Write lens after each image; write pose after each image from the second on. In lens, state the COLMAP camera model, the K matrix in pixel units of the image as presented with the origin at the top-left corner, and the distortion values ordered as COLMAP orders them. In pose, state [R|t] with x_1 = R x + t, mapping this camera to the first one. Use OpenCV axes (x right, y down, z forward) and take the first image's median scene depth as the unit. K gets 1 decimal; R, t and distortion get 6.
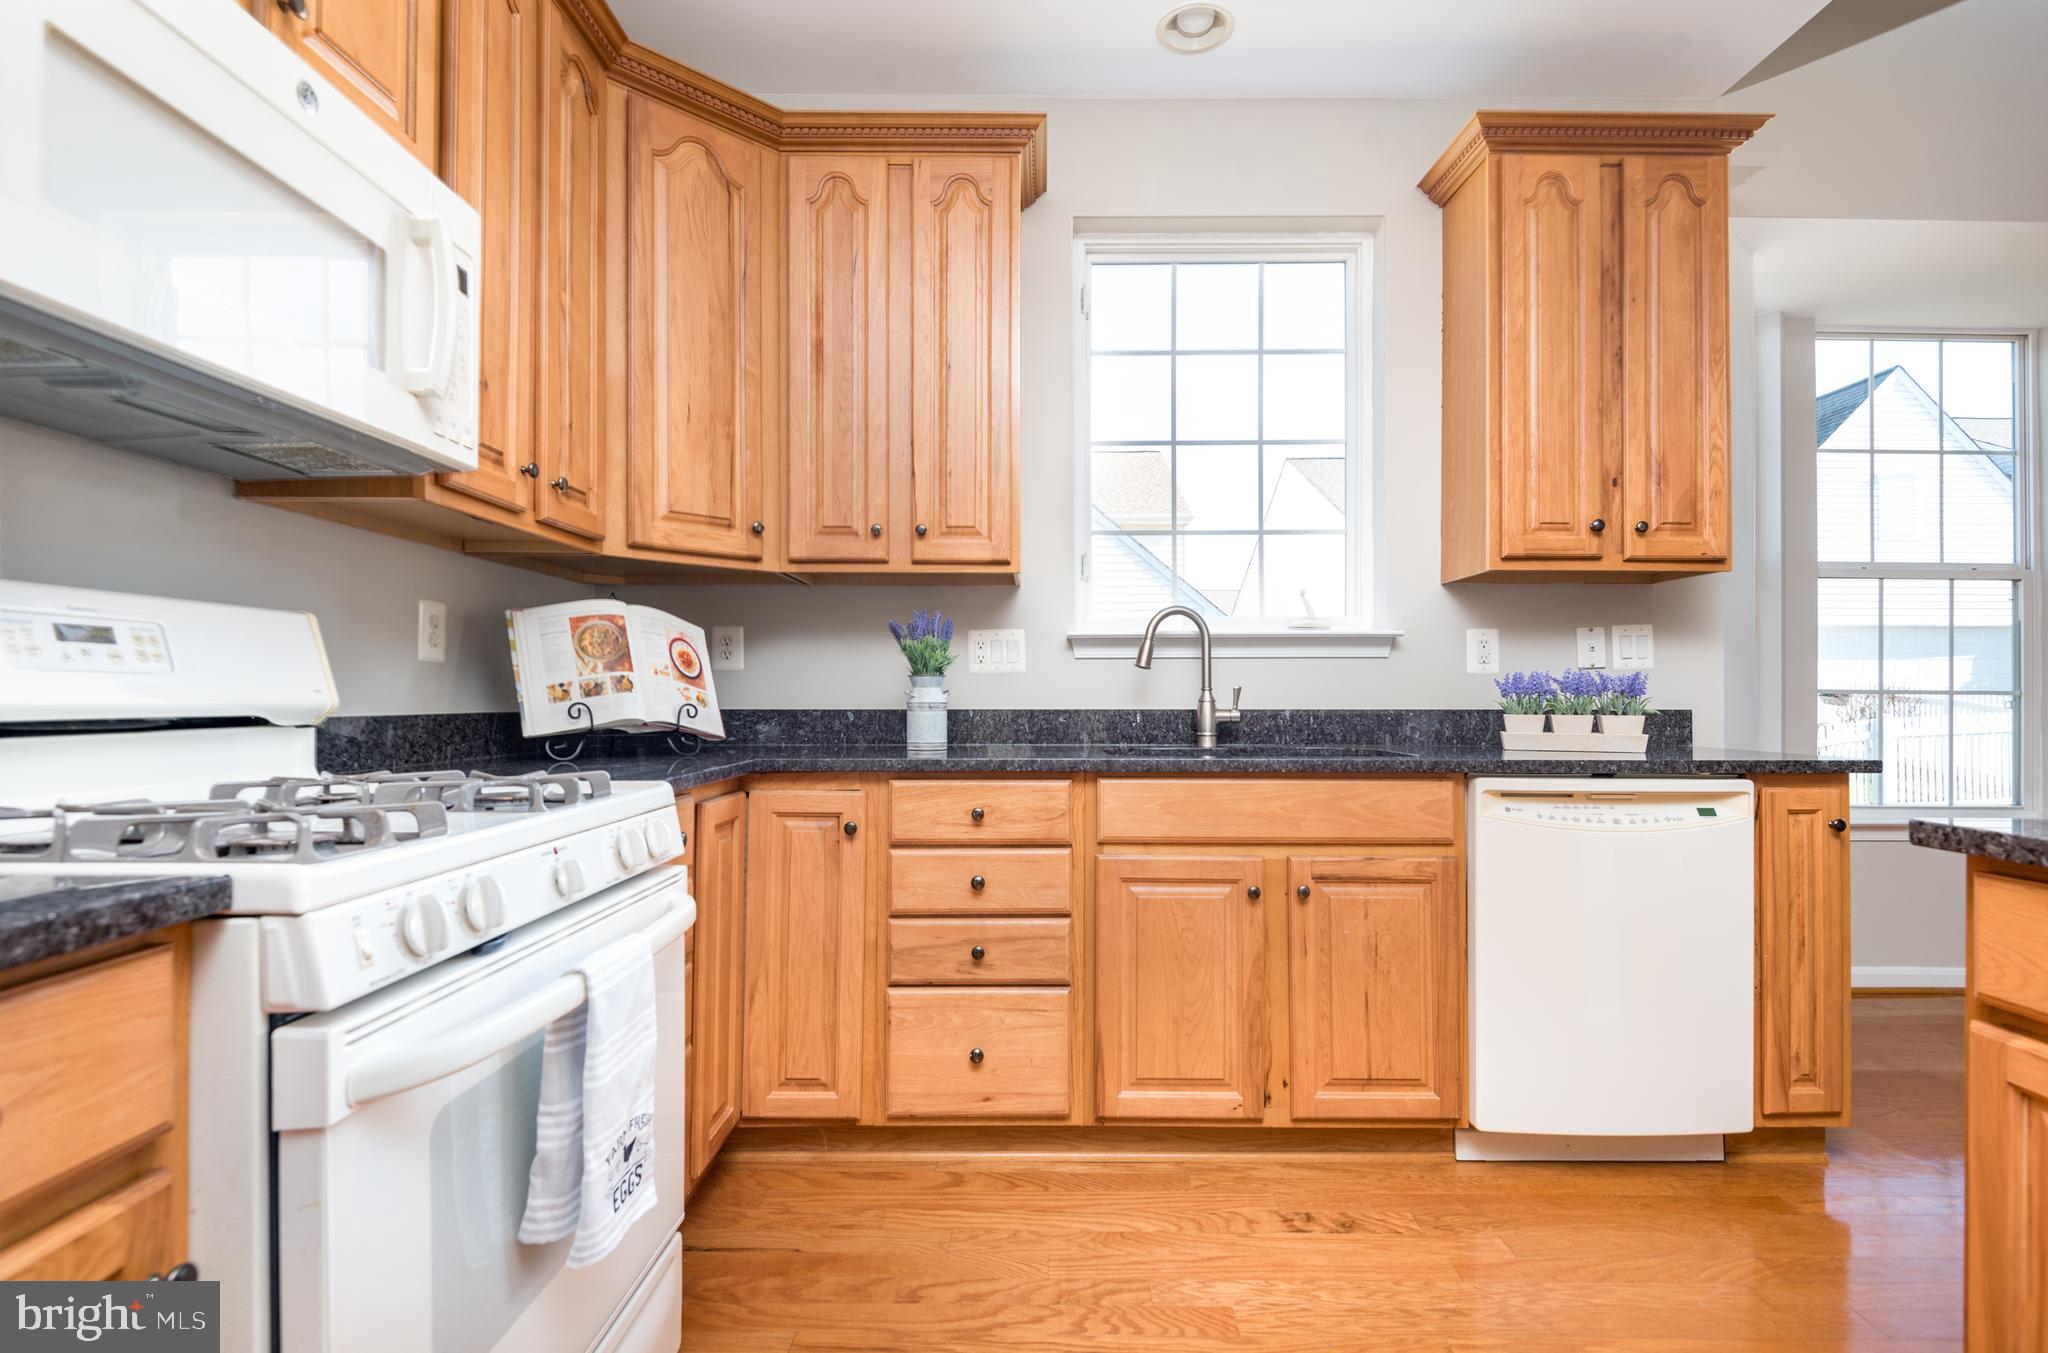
lens RADIAL K [[972.0, 0, 1033.0], [0, 972.0, 680.6], [0, 0, 1]] dist [0.008666, -0.005155]
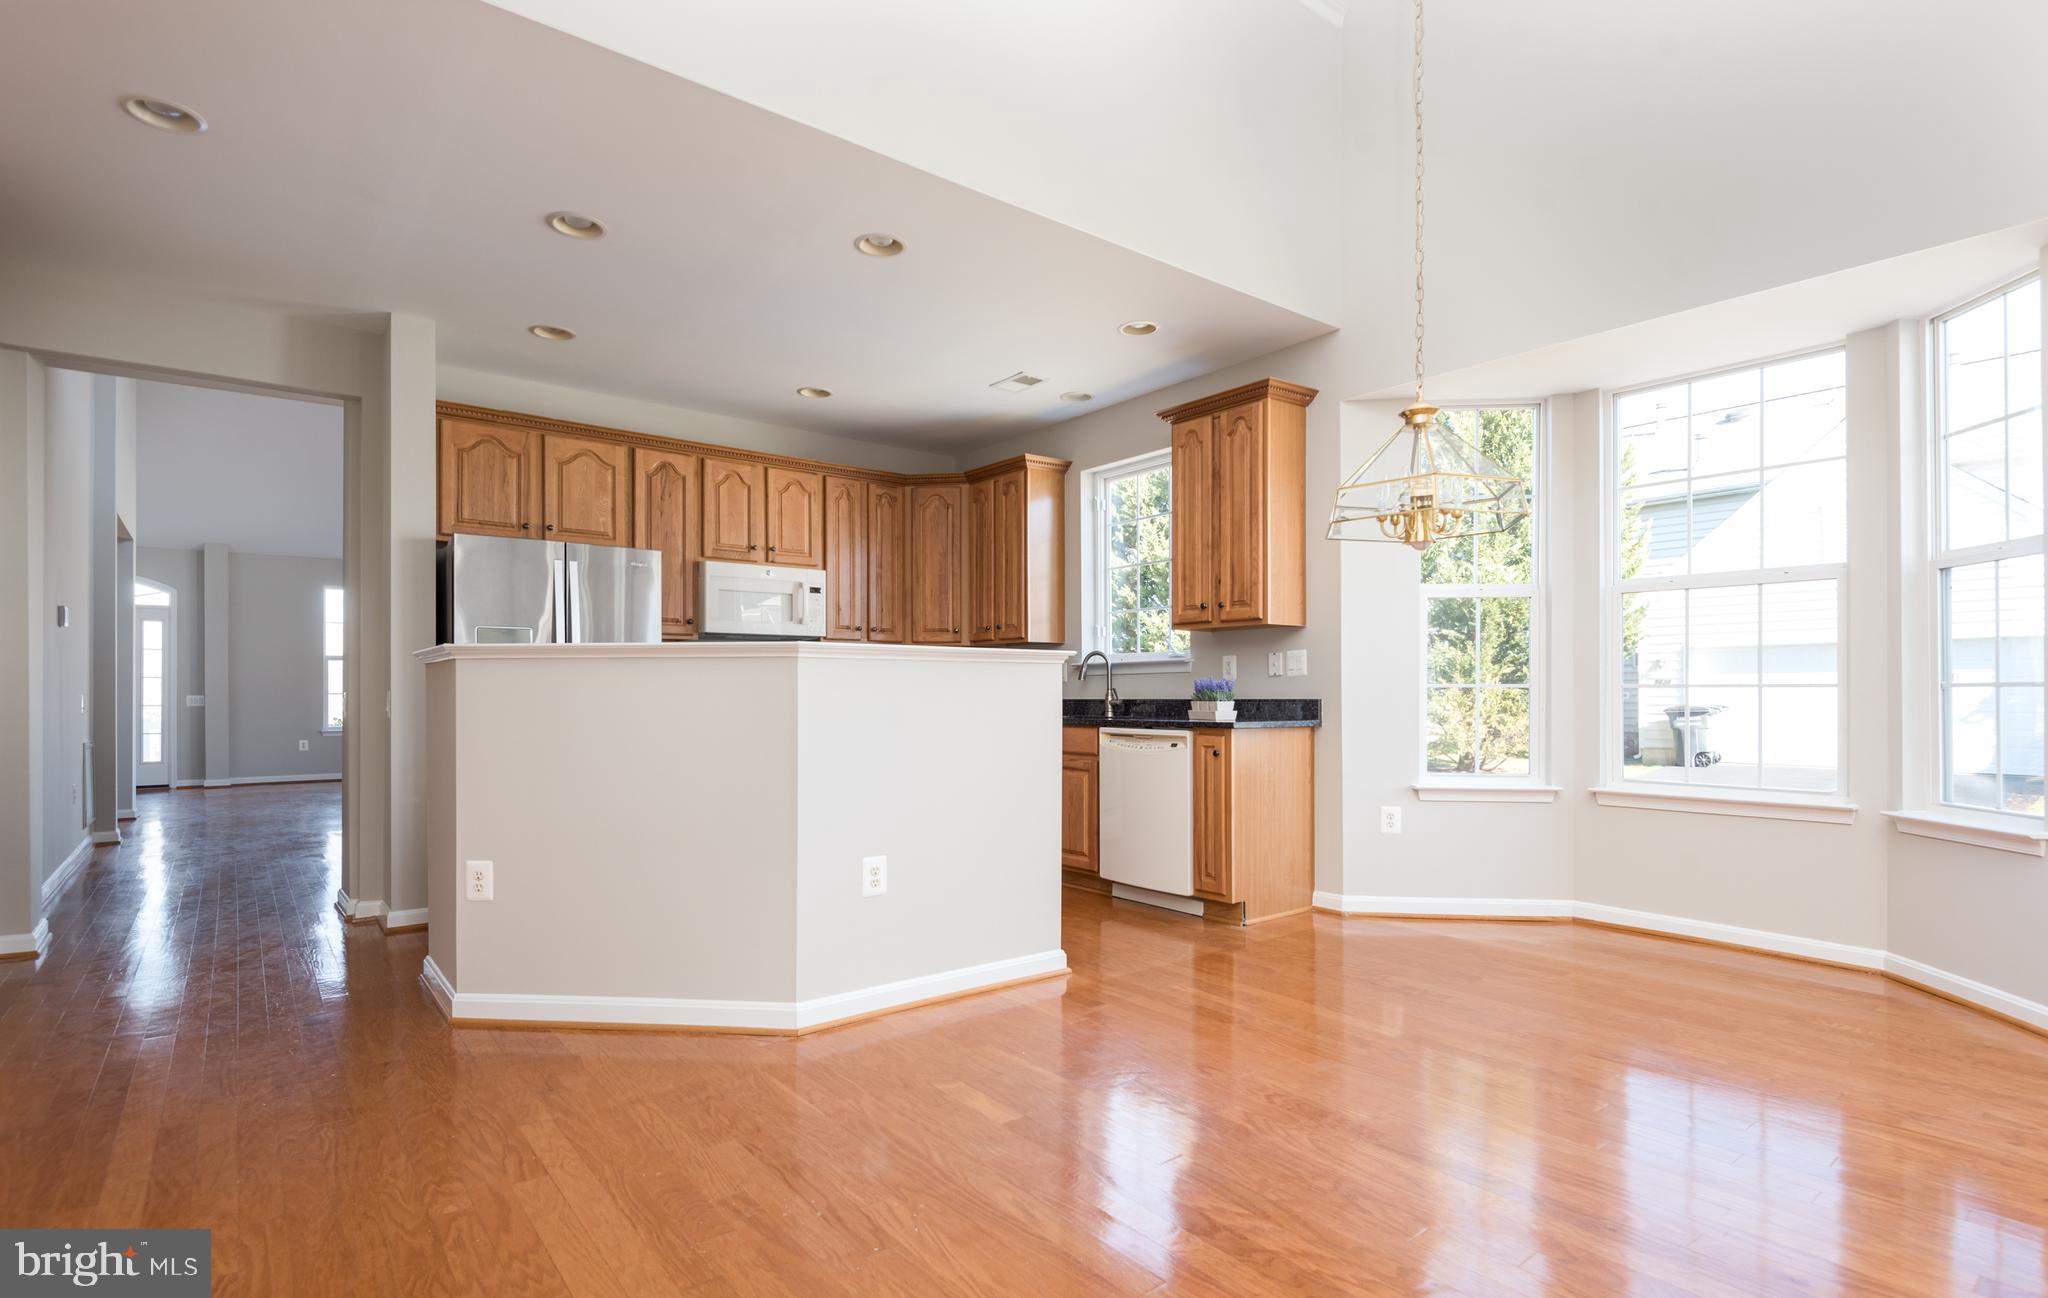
lens RADIAL K [[994.6, 0, 1046.5], [0, 994.6, 692.3], [0, 0, 1]] dist [0.001075, -0.000724]
pose [[0.623238, -0.004238, -0.782021, 1.922340], [0.011385, 0.999929, 0.003654, 0.006306], [0.781949, -0.011180, 0.623242, -0.501060]]
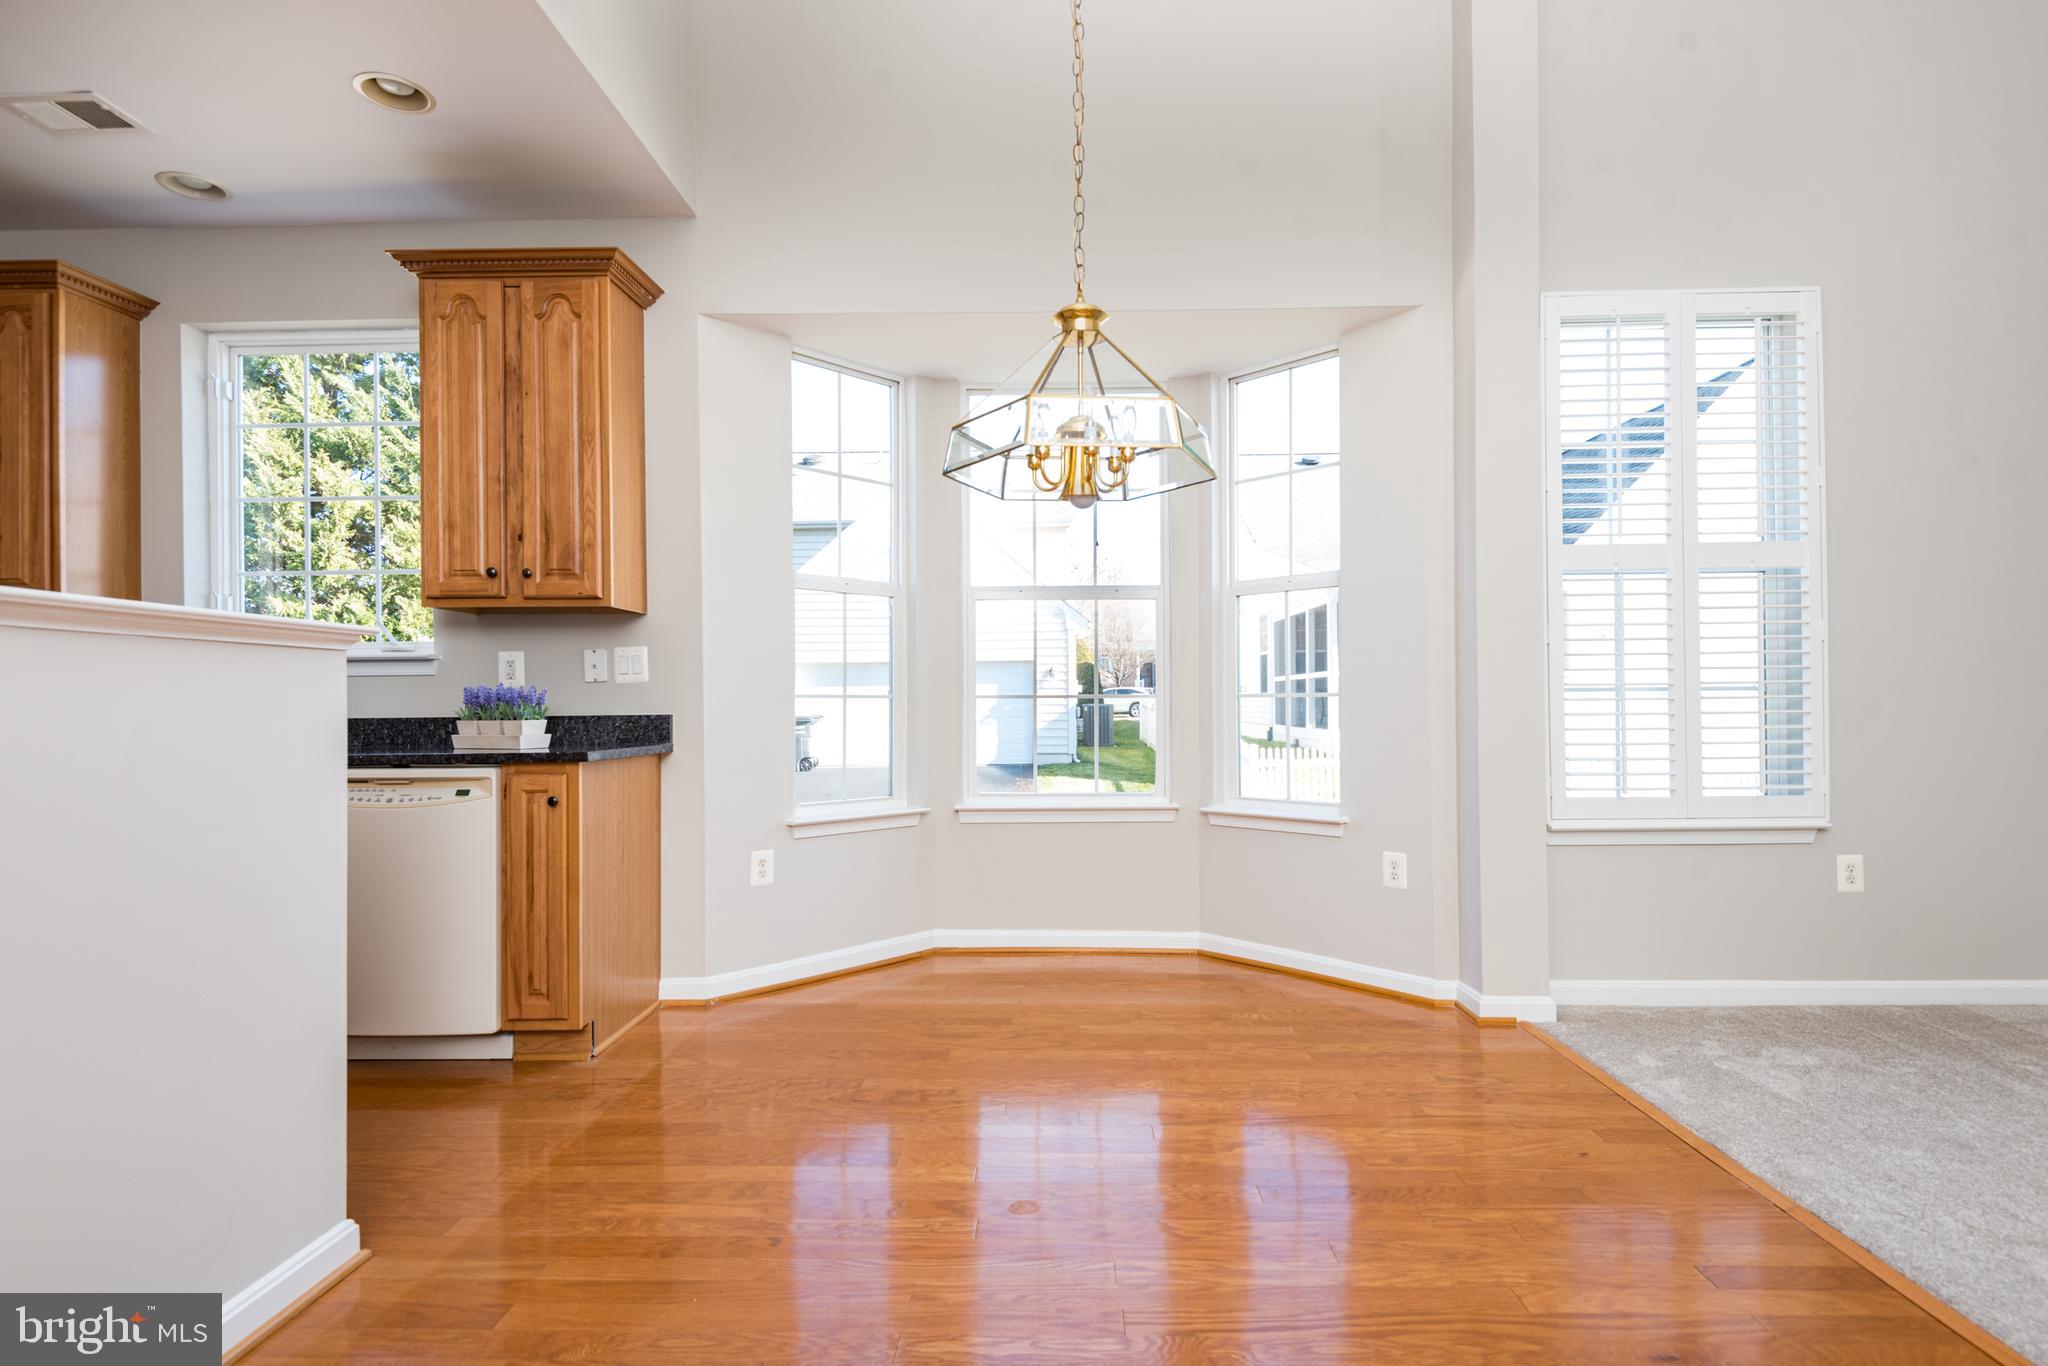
lens RADIAL K [[1008.8, 0, 1027.6], [0, 1008.8, 699.7], [0, 0, 1]] dist [0.009411, -0.007641]
pose [[0.999363, -0.009817, -0.034299, 1.298648], [0.010122, 0.999911, 0.008718, 0.004243], [0.034210, -0.009059, 0.999374, -0.294106]]
